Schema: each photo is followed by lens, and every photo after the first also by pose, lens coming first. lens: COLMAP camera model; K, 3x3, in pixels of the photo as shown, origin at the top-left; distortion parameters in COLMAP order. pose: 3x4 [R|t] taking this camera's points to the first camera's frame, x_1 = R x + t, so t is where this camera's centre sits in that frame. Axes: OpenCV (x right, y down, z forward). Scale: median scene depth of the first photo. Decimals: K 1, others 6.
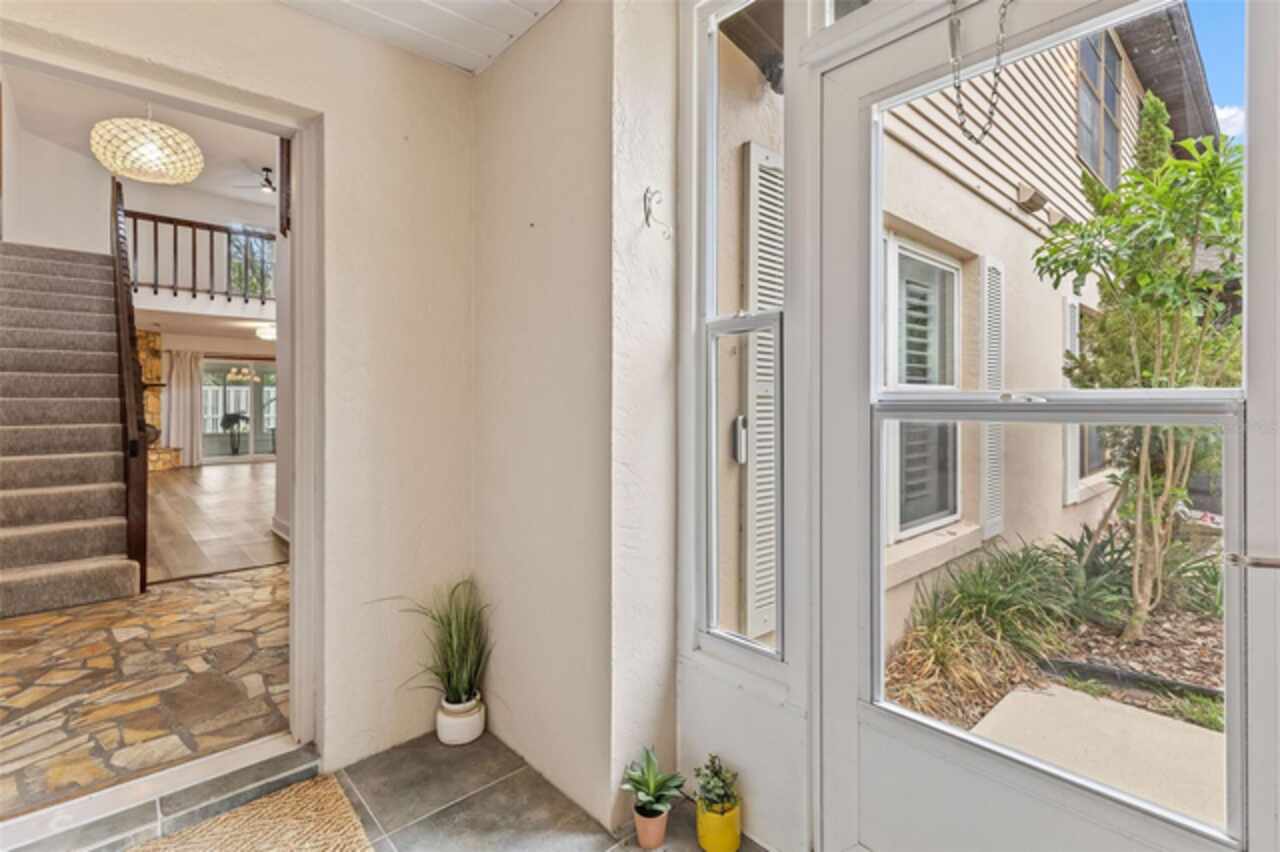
lens RADIAL K [[589.0, 0, 631.3], [0, 589.0, 405.7], [0, 0, 1]] dist [0.010905, 0.000959]
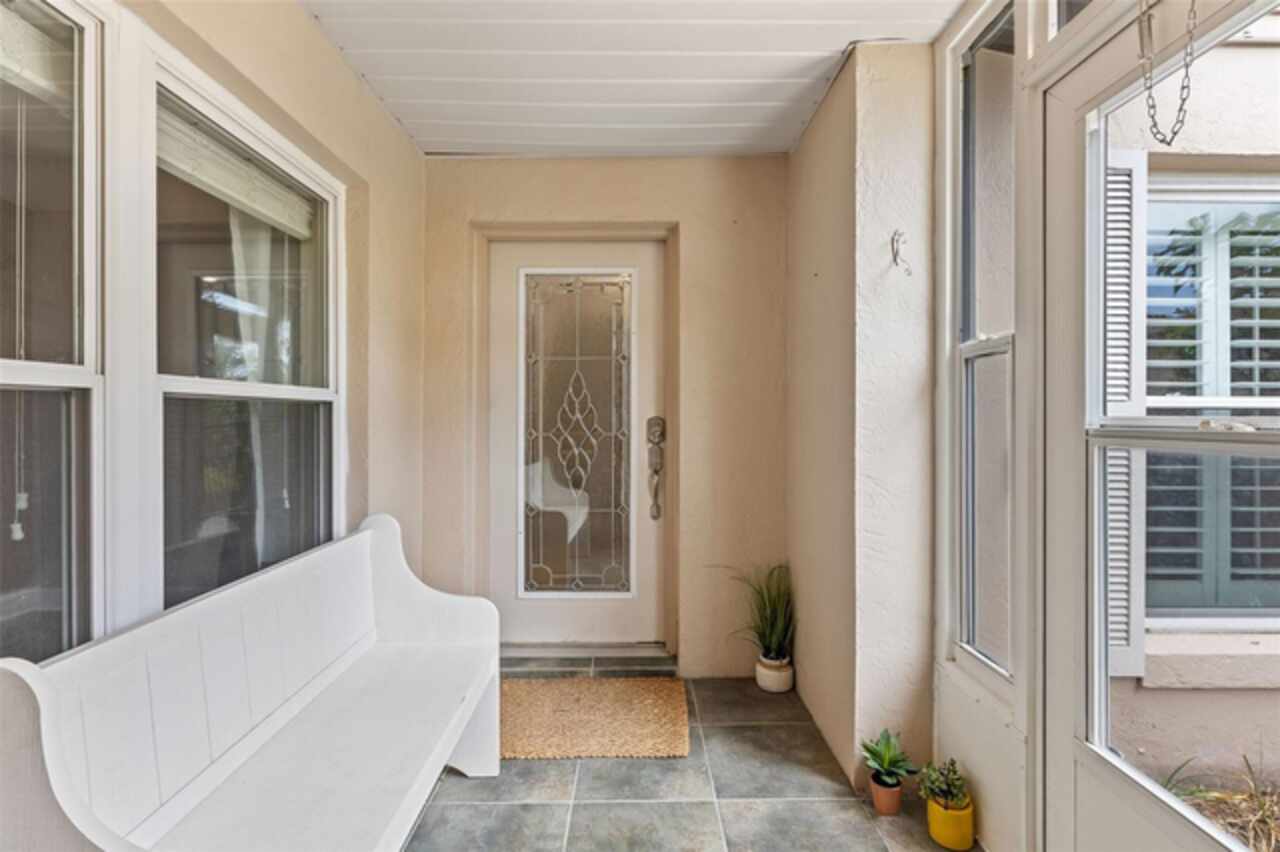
lens RADIAL K [[589.0, 0, 641.2], [0, 589.0, 419.5], [0, 0, 1]] dist [0.010905, 0.000959]
pose [[0.747013, 0.004764, -0.664792, 0.412337], [-0.003557, 0.999989, 0.003169, -0.015042], [0.664800, -0.000003, 0.747022, -0.154016]]
